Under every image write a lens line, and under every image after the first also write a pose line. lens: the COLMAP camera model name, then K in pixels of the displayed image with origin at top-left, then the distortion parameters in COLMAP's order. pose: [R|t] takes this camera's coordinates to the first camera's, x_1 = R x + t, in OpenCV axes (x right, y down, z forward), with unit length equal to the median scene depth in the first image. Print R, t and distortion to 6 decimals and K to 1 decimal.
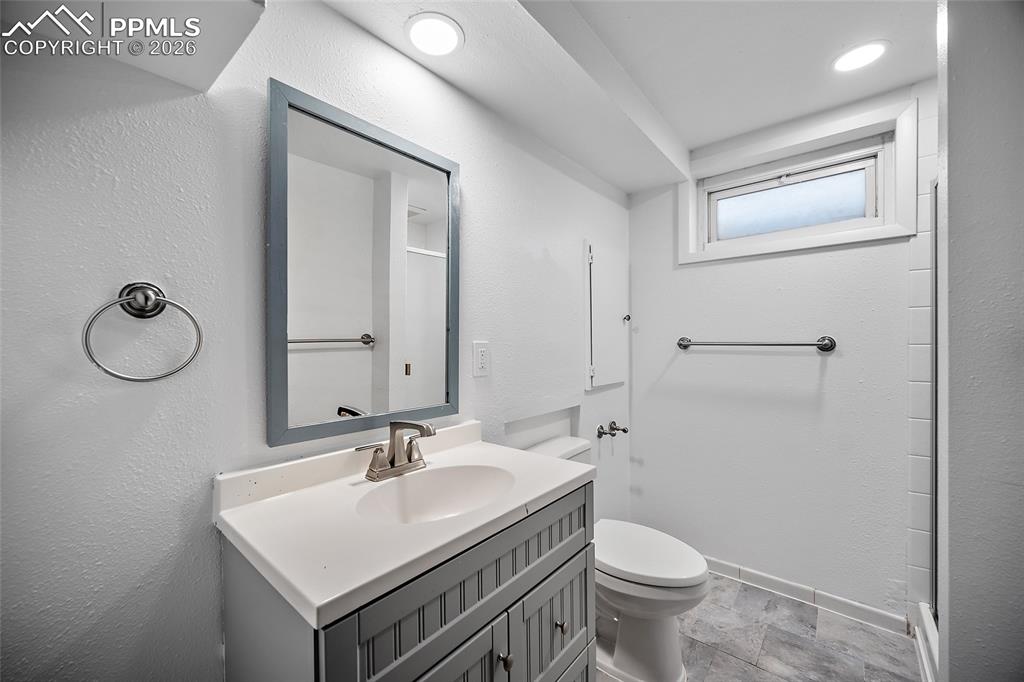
lens RADIAL K [[400.4, 0, 502.6], [0, 400.4, 347.9], [0, 0, 1]] dist [-0.001073, -0.000081]
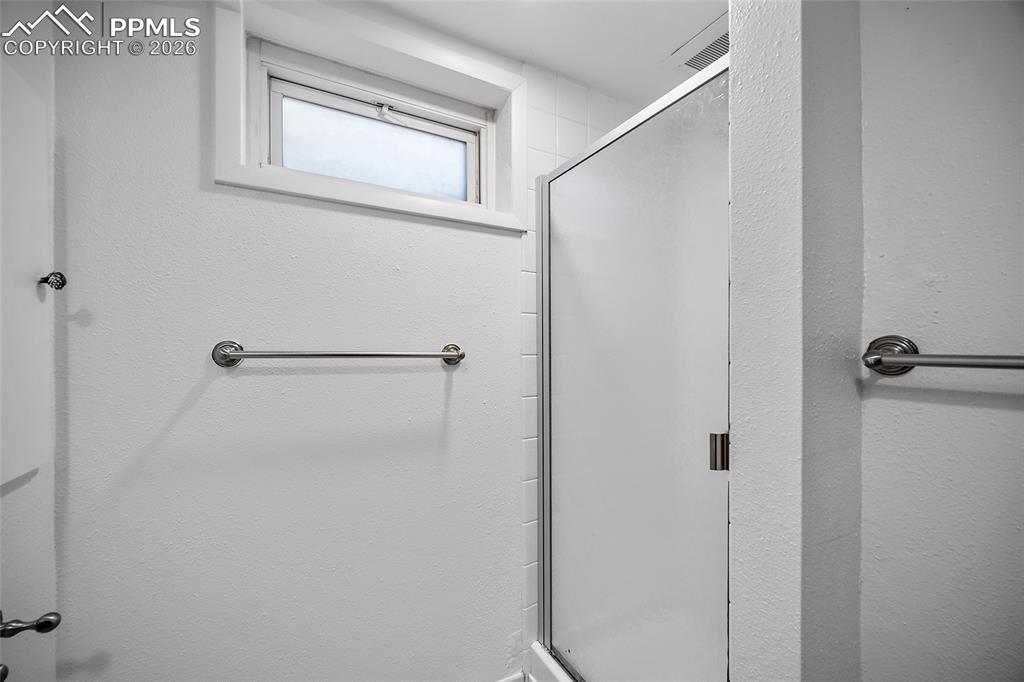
lens RADIAL K [[400.4, 0, 502.6], [0, 400.4, 347.9], [0, 0, 1]] dist [-0.001073, -0.000081]
pose [[0.363770, 0.008270, 0.931452, 0.161501], [0.008448, 0.999890, -0.012177, -0.011767], [-0.931451, 0.012299, 0.363660, 0.631071]]
